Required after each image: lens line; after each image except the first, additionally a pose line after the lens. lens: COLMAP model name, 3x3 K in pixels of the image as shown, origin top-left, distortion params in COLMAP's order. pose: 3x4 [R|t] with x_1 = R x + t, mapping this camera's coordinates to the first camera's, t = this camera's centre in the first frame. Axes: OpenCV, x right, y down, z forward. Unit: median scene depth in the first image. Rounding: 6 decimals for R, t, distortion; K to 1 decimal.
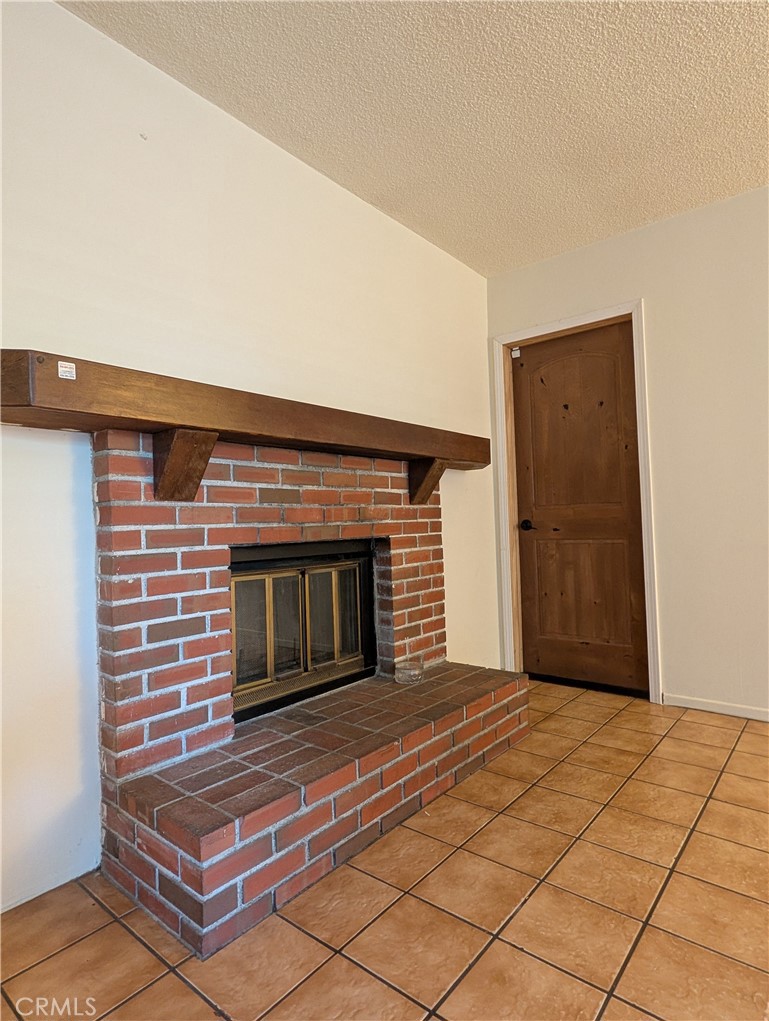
lens RADIAL K [[565.0, 0, 376.8], [0, 565.0, 504.7], [0, 0, 1]] dist [-0.001471, -0.000176]
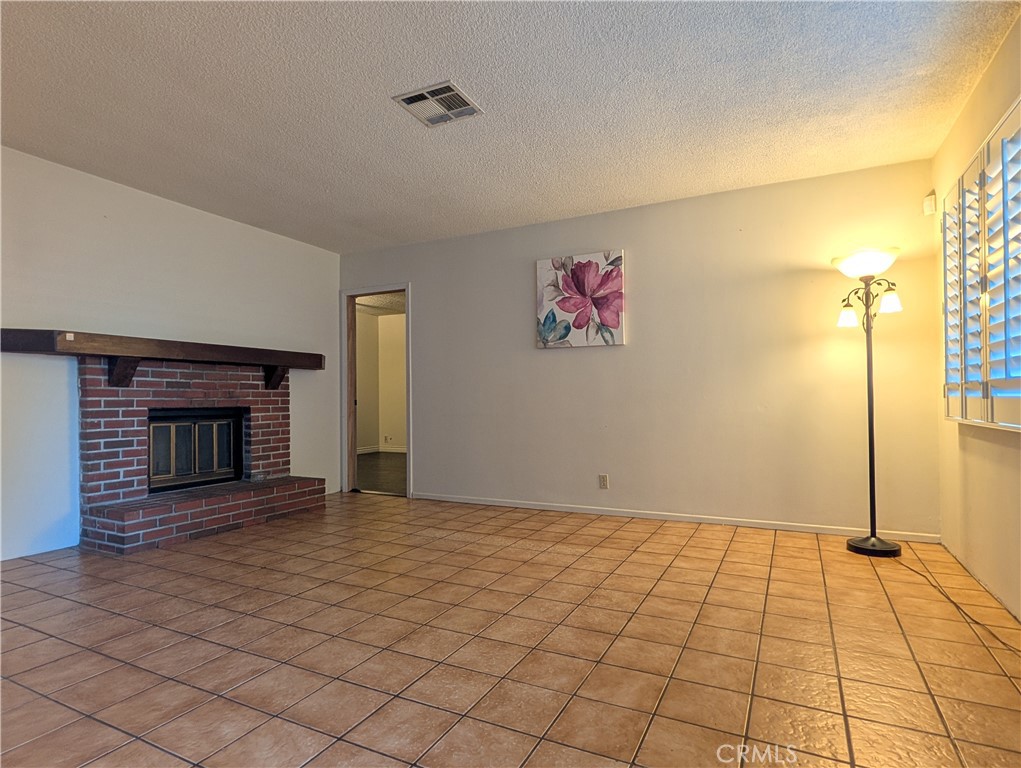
lens RADIAL K [[565.0, 0, 506.3], [0, 565.0, 392.9], [0, 0, 1]] dist [-0.001471, -0.000176]
pose [[0.973862, 0.024608, 0.225802, 0.604147], [-0.028314, 0.999512, 0.013189, -0.054045], [-0.225368, -0.019237, 0.974084, -1.456128]]
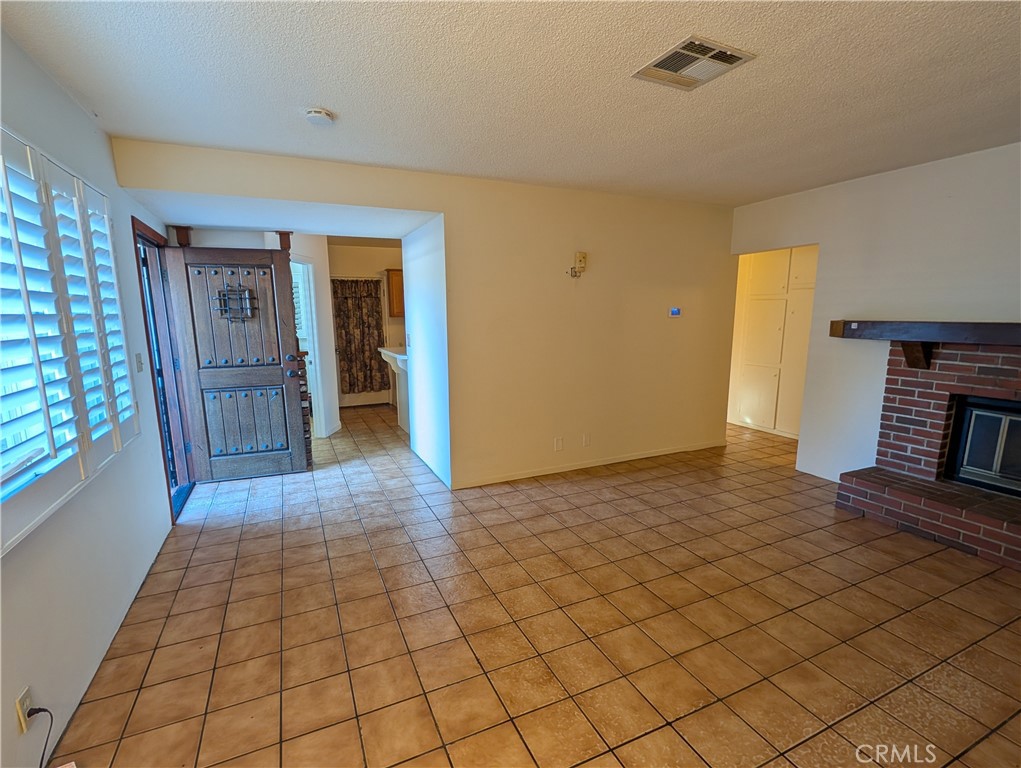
lens RADIAL K [[480.7, 0, 507.5], [0, 480.7, 398.1], [0, 0, 1]] dist [-0.000705, -0.000811]
pose [[-0.426630, 0.190889, -0.884052, 2.065332], [0.046106, 0.980792, 0.189528, -0.328541], [0.903250, 0.040098, -0.427237, 0.301089]]
